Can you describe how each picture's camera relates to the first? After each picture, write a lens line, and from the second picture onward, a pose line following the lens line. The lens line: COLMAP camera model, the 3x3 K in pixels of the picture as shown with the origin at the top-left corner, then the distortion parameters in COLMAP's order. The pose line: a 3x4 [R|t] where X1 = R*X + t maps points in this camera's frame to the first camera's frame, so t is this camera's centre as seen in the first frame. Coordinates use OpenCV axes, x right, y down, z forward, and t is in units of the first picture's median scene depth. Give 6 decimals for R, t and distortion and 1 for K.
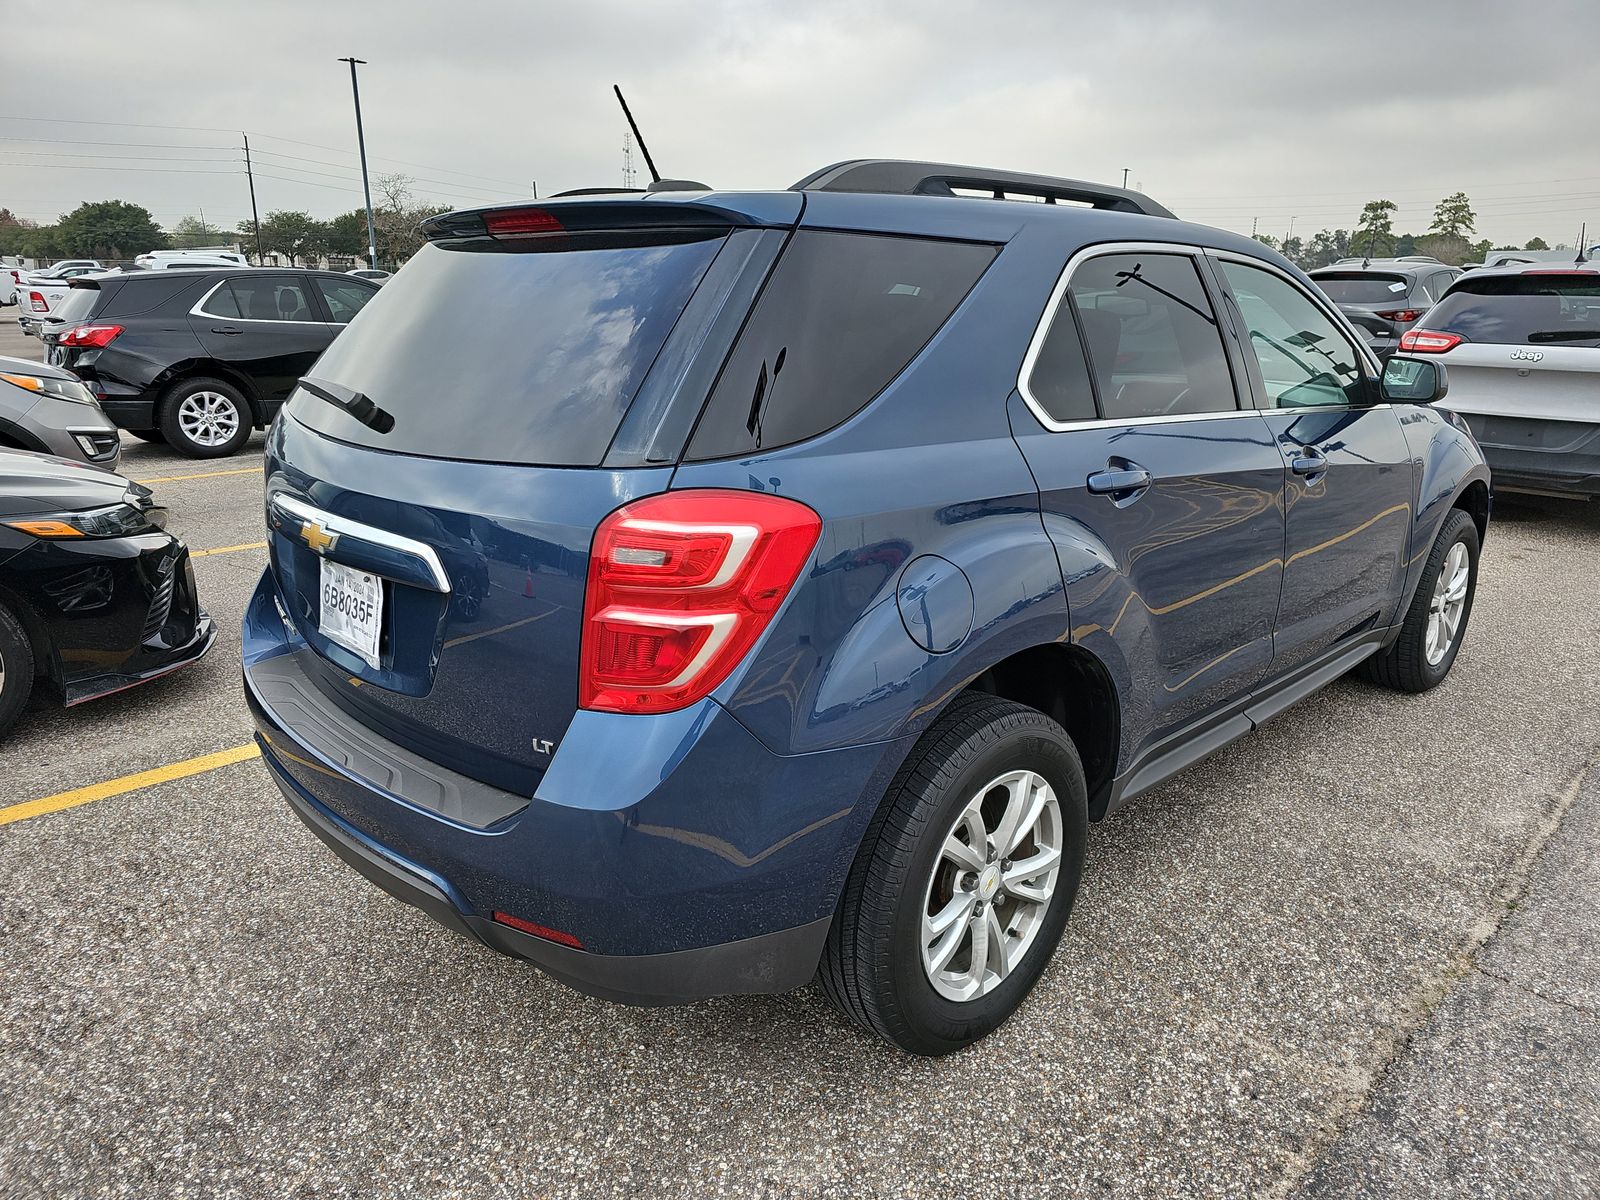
lens RADIAL K [[1071.7, 0, 799.4], [0, 1071.7, 597.4], [0, 0, 1]] dist [0.033853, -0.016380]
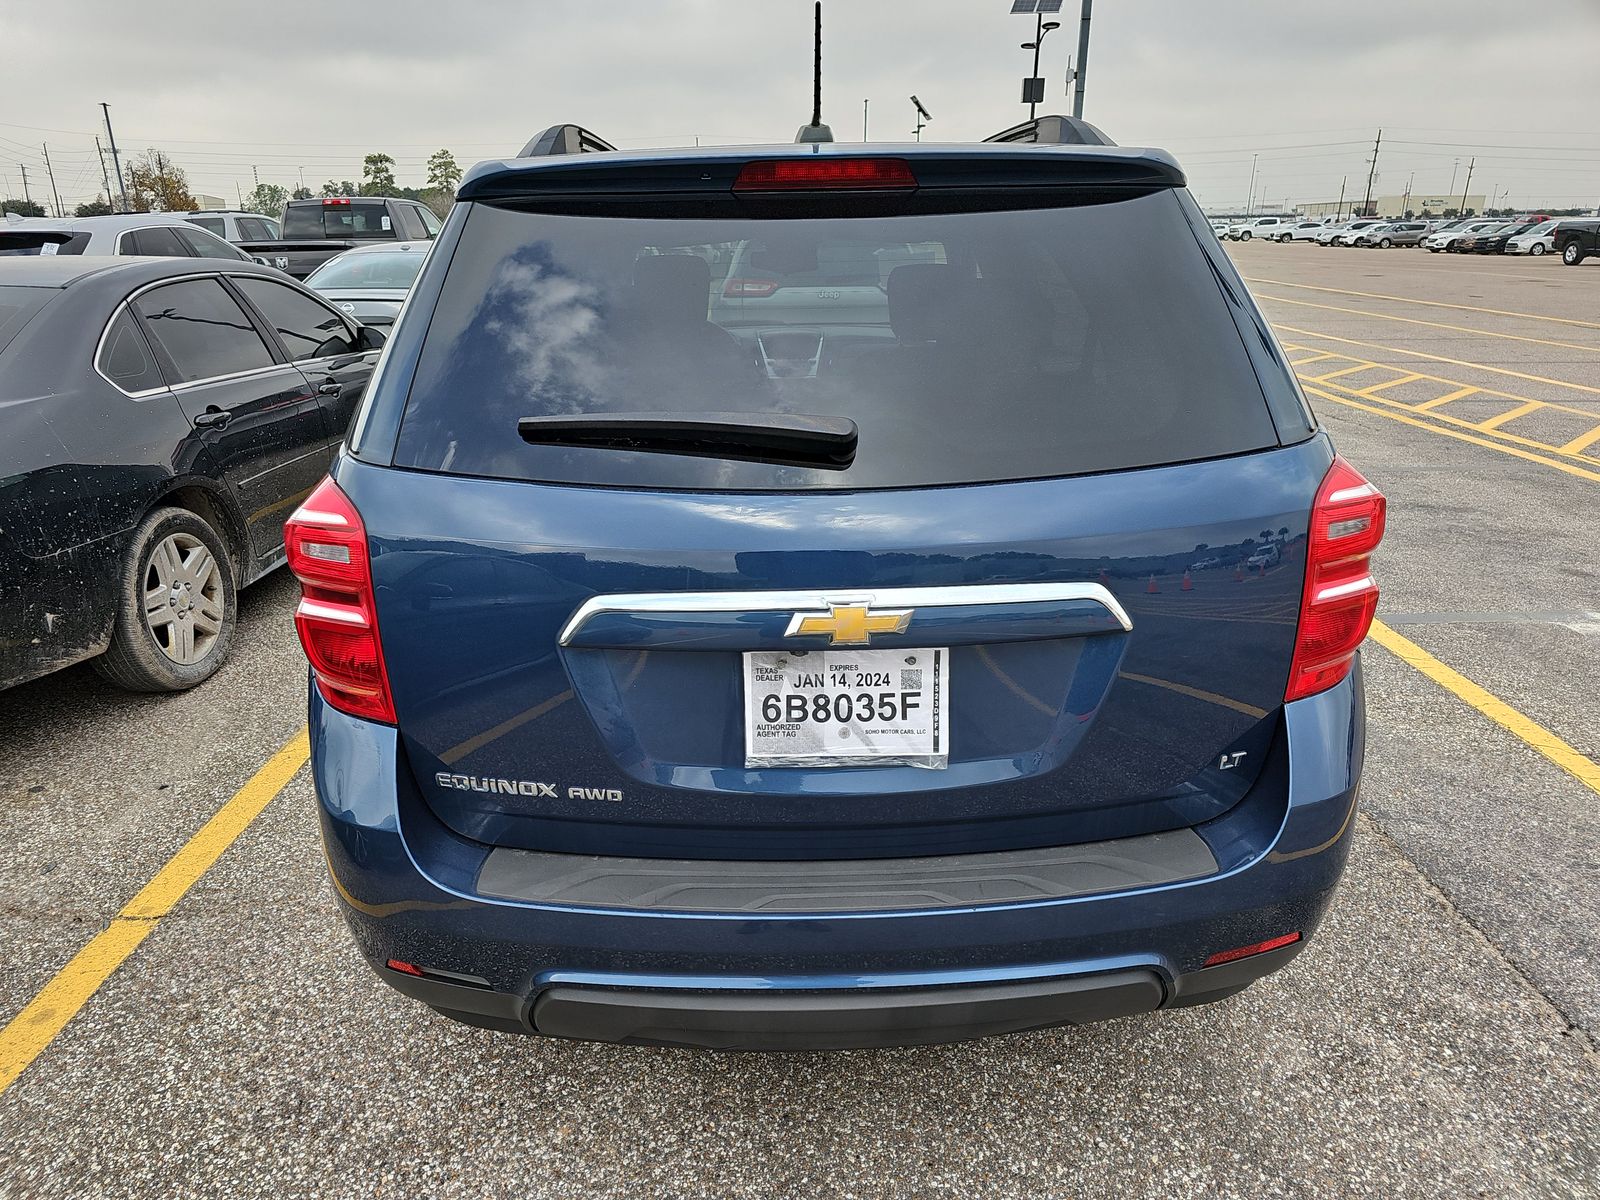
lens RADIAL K [[1071.7, 0, 791.3], [0, 1071.7, 605.3], [0, 0, 1]] dist [0.033853, -0.016380]
pose [[0.681902, -0.255169, 0.685491, -0.939488], [0.222844, 0.965098, 0.137573, -0.171070], [-0.696671, 0.058946, 0.714965, 0.509966]]
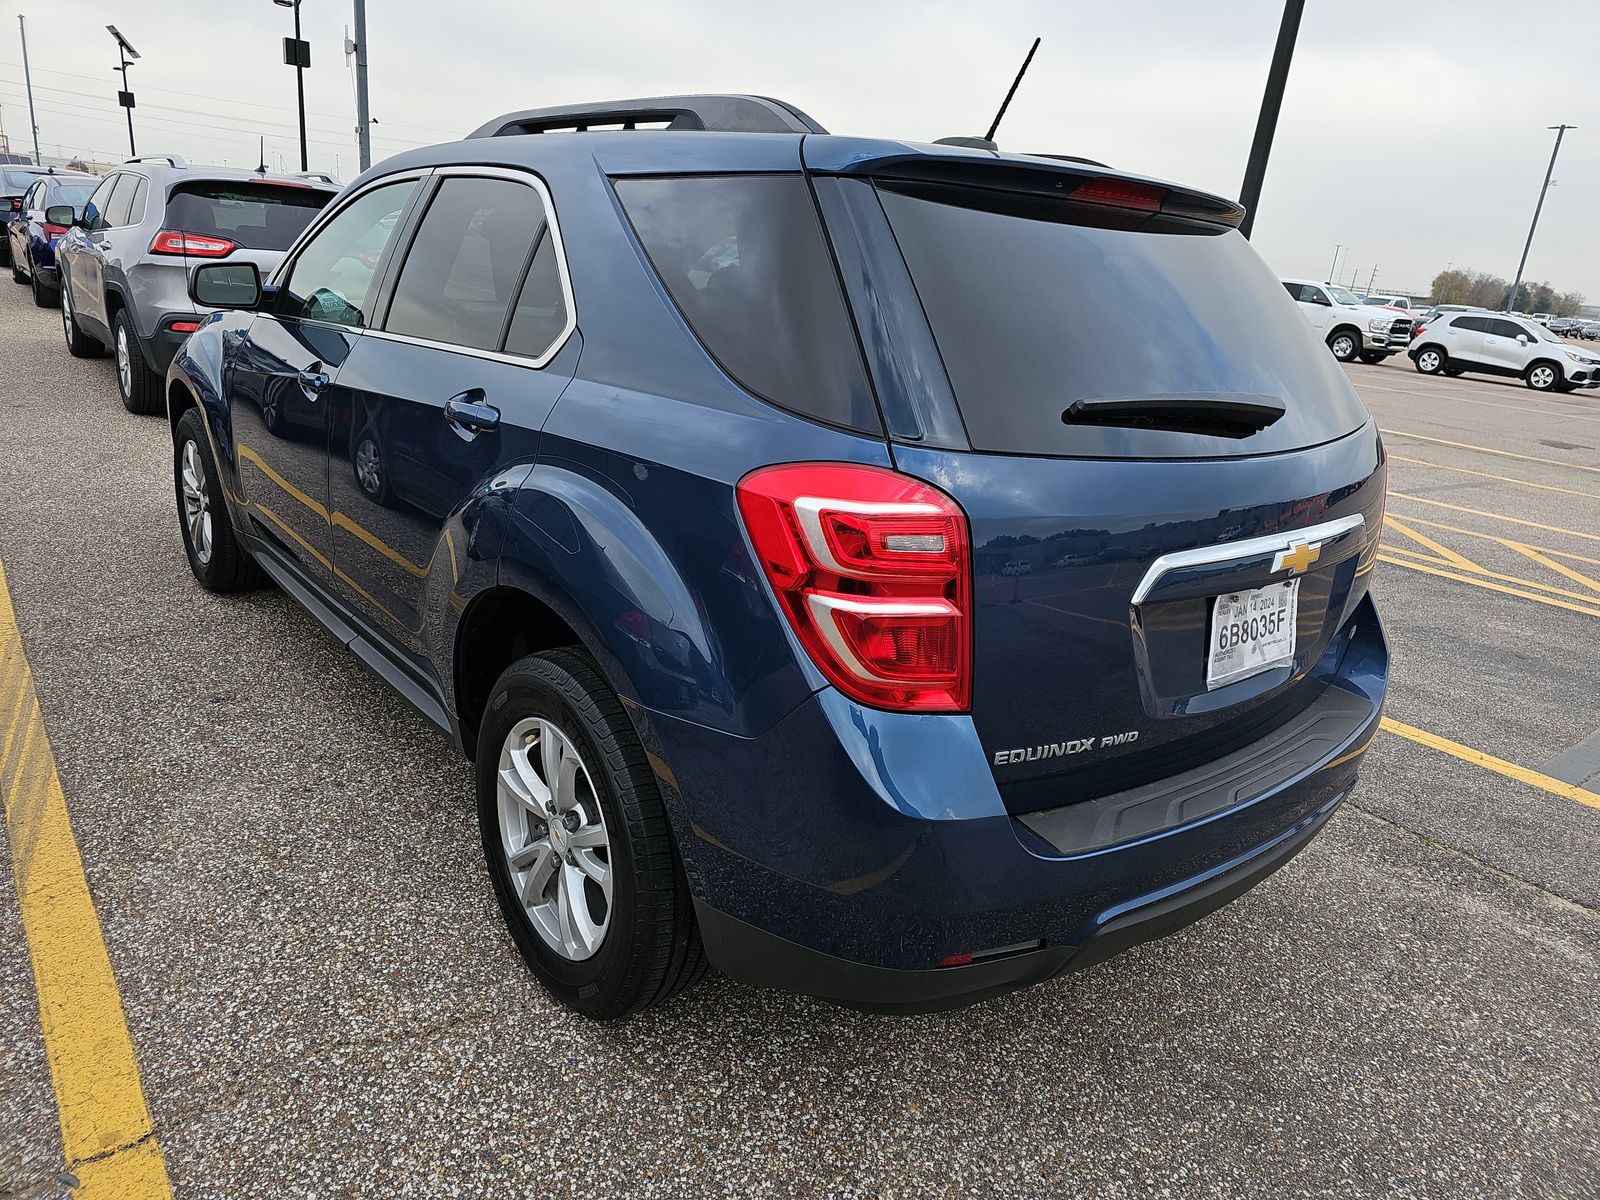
lens RADIAL K [[1071.7, 0, 803.1], [0, 1071.7, 596.2], [0, 0, 1]] dist [0.033853, -0.016380]
pose [[0.071761, -0.305433, 0.949506, -1.334650], [0.197109, 0.937529, 0.286684, -0.365501], [-0.977752, 0.166583, 0.127482, 1.277315]]
